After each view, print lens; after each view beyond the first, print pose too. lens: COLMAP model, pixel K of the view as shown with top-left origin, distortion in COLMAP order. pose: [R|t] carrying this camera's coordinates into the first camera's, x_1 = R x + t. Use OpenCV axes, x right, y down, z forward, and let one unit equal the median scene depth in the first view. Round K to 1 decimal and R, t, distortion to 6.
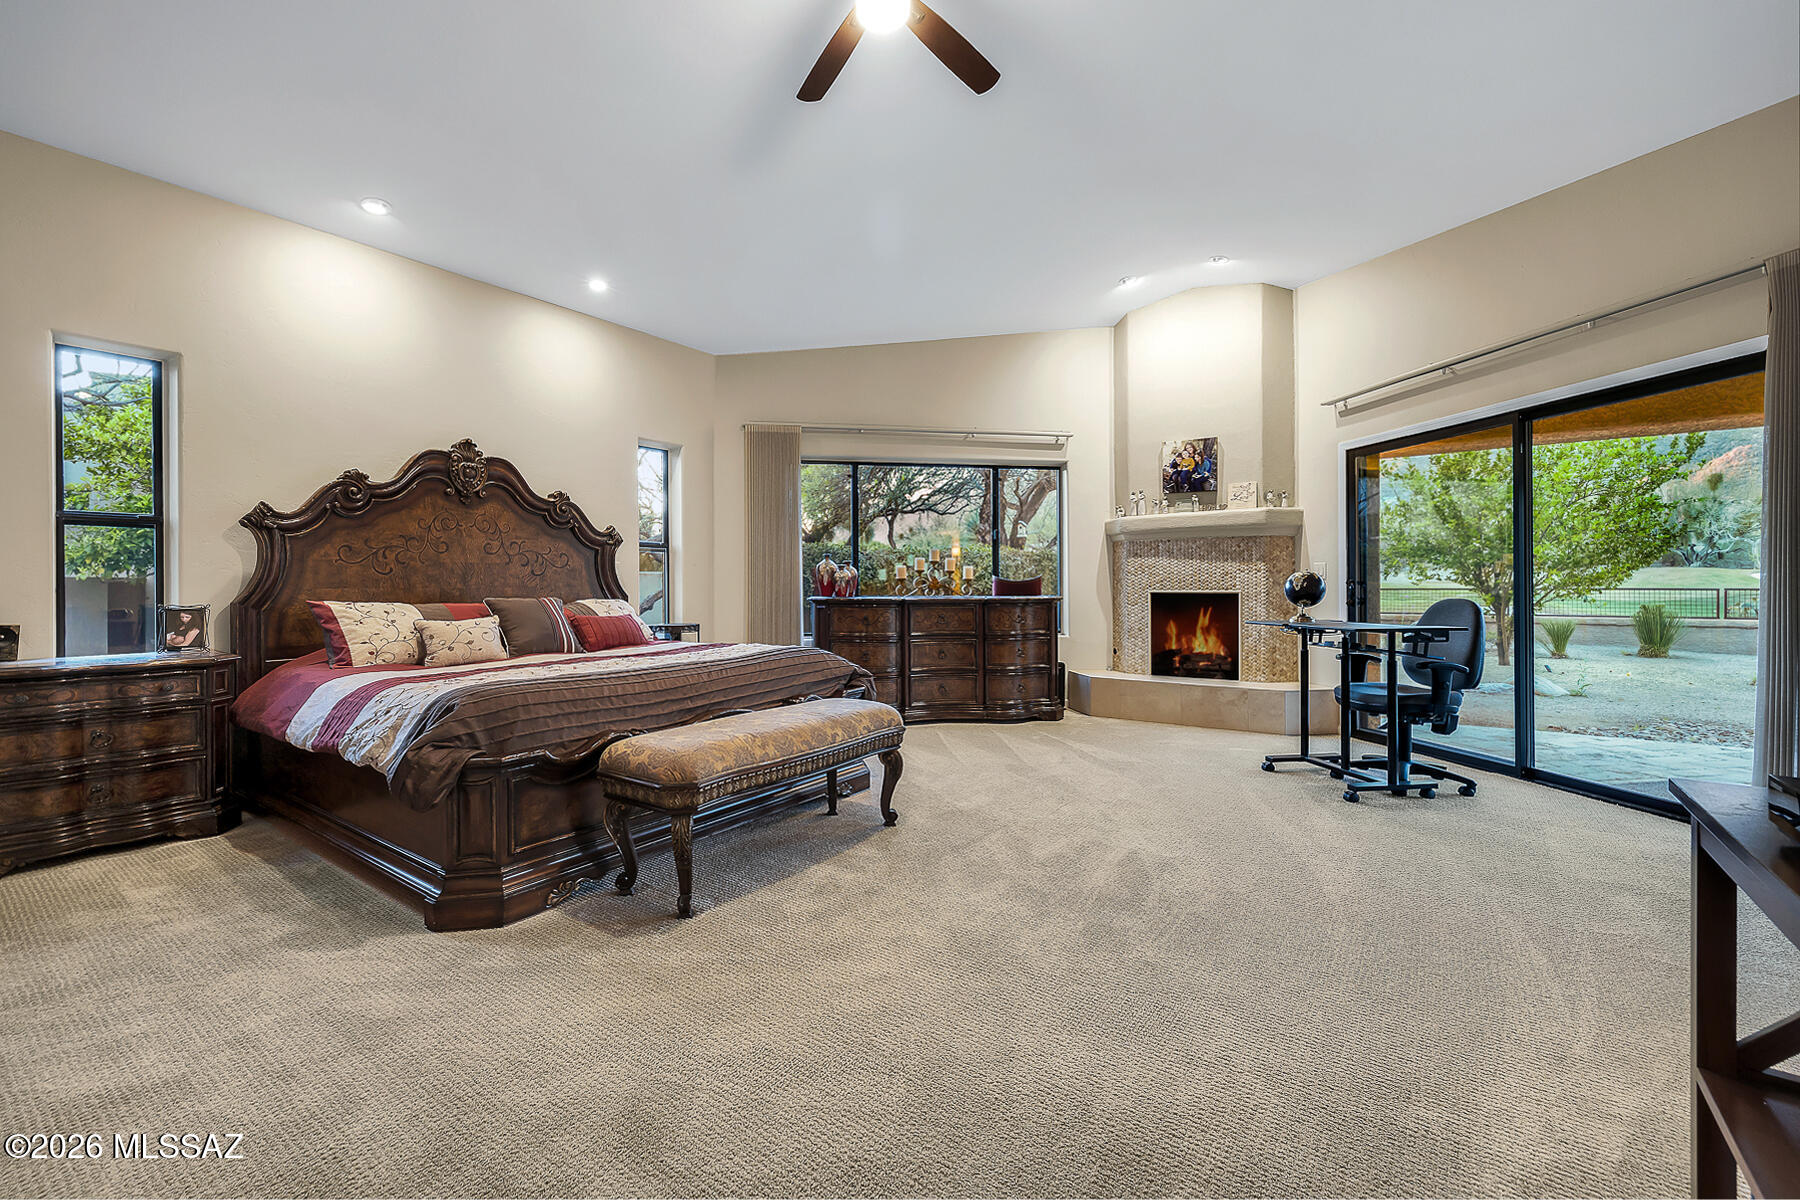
lens RADIAL K [[757.9, 0, 886.9], [0, 757.9, 593.6], [0, 0, 1]] dist [-0.000376, -0.000245]
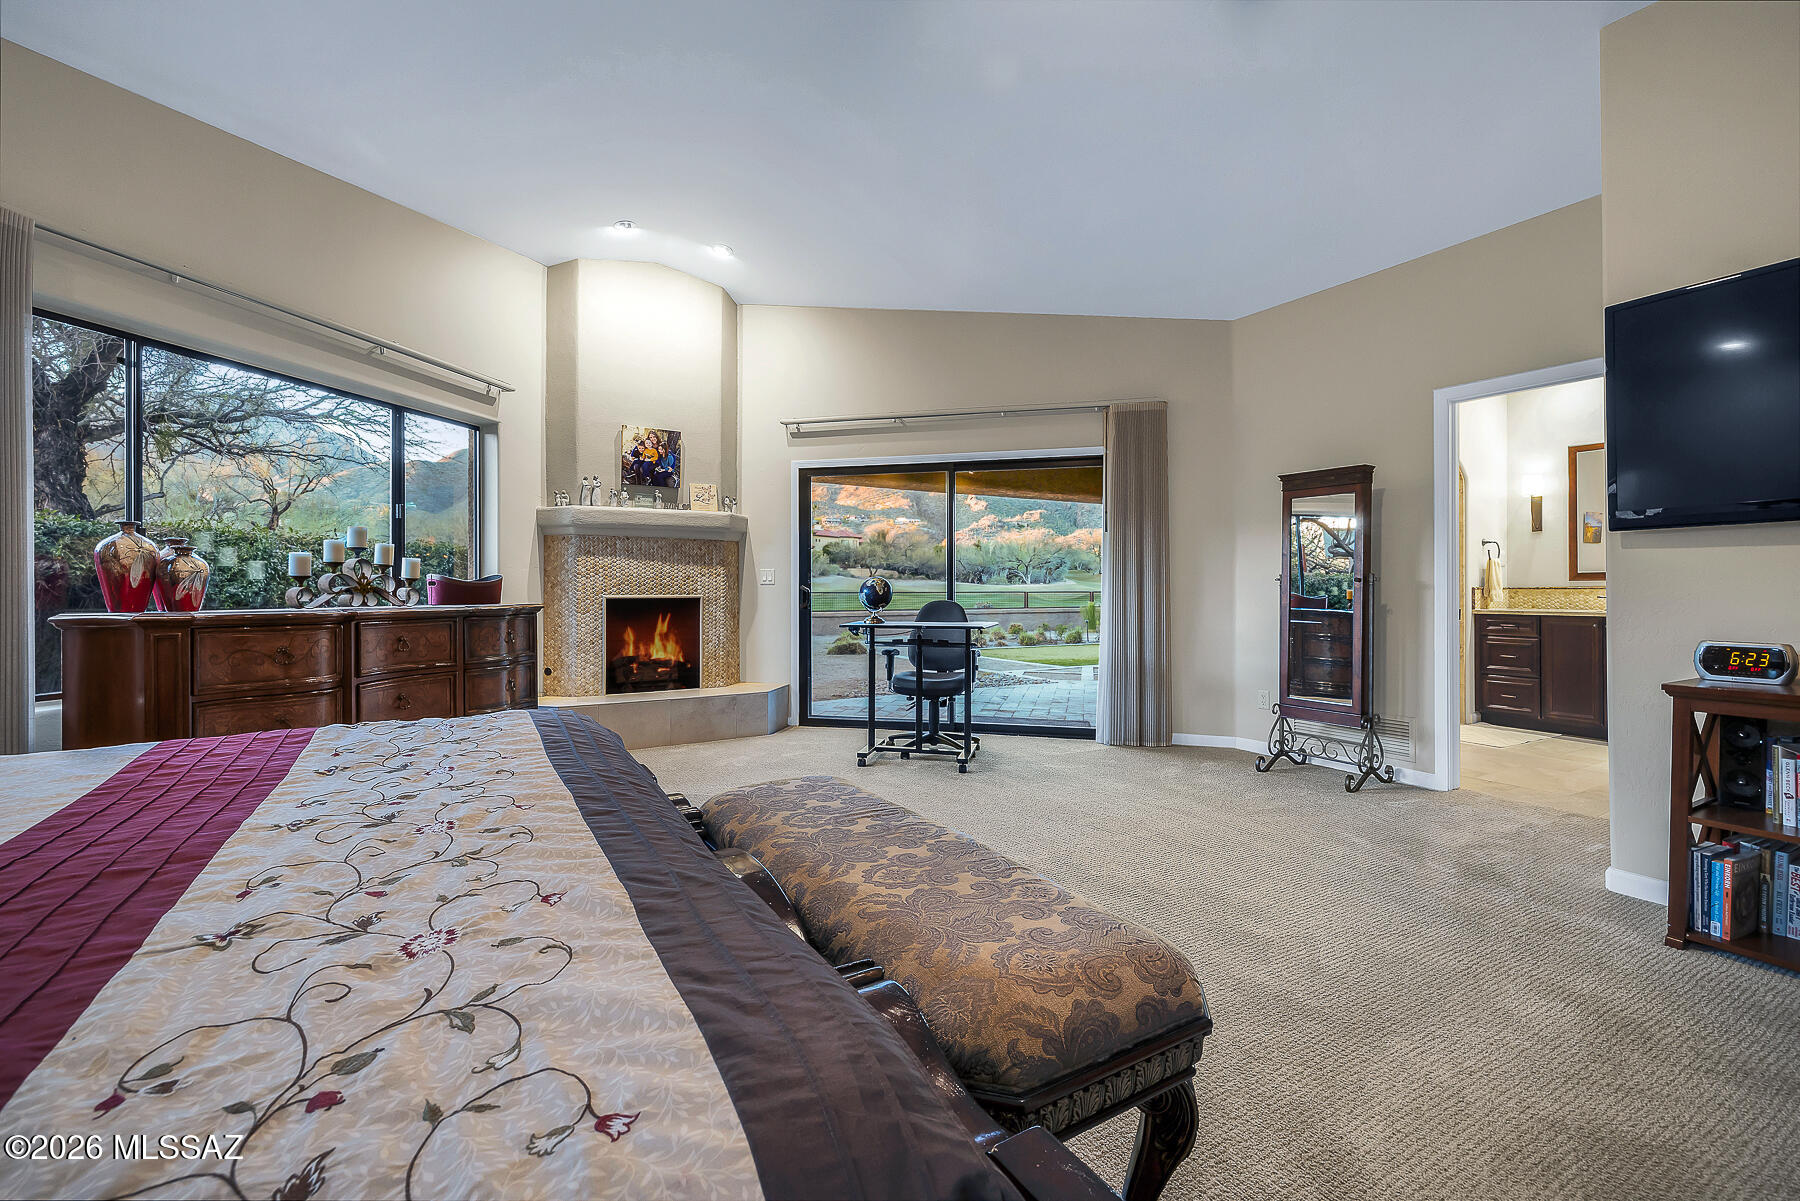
lens RADIAL K [[757.9, 0, 886.9], [0, 757.9, 594.1], [0, 0, 1]] dist [-0.000376, -0.000245]
pose [[0.397934, -0.003483, 0.917407, -0.322655], [0.005874, 0.999982, 0.001249, -0.004969], [-0.917395, 0.004892, 0.397948, 0.390245]]
